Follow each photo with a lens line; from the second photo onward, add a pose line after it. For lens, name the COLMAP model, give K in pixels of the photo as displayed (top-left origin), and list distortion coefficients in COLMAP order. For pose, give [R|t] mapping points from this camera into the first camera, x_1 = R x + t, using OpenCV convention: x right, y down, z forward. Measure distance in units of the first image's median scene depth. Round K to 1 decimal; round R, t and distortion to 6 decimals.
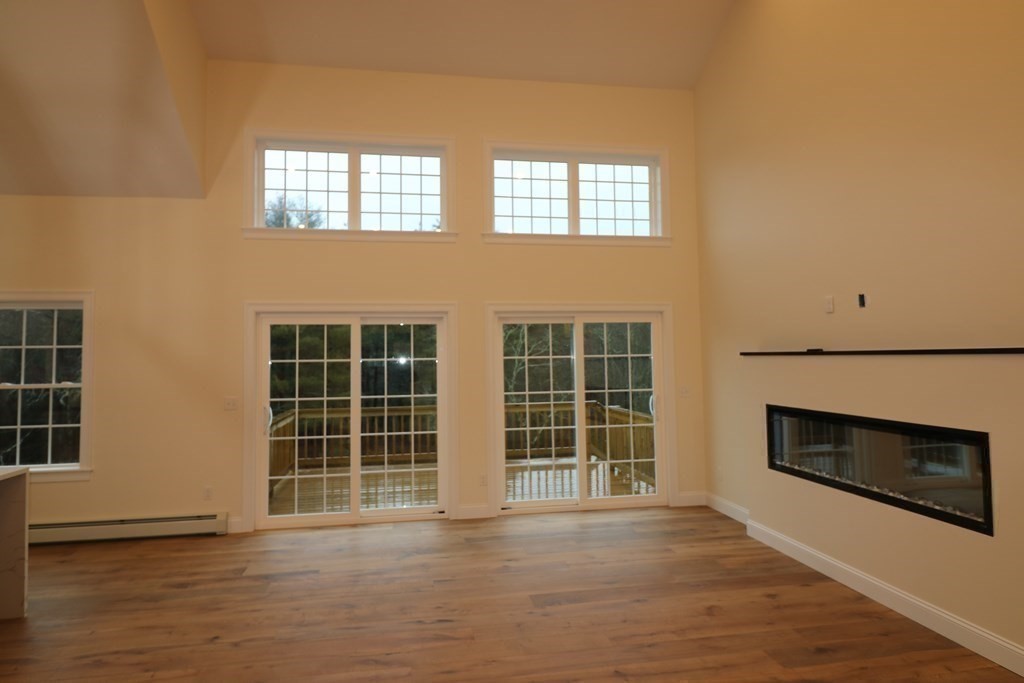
lens RADIAL K [[599.5, 0, 513.6], [0, 599.5, 343.6], [0, 0, 1]] dist [0.007992, -0.000081]
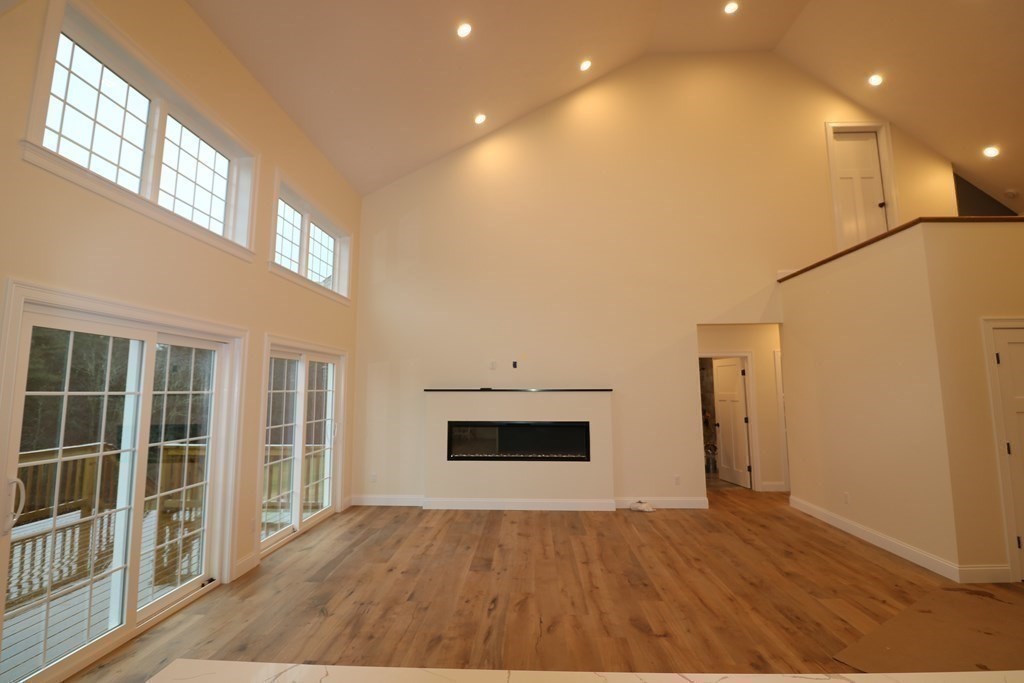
lens RADIAL K [[473.0, 0, 512.7], [0, 473.0, 336.6], [0, 0, 1]] dist [-0.001140, -0.000005]
pose [[0.213978, 0.121860, 0.969208, -0.917447], [-0.024460, 0.992546, -0.119394, 0.023664], [-0.976532, 0.001841, 0.215363, 0.604113]]
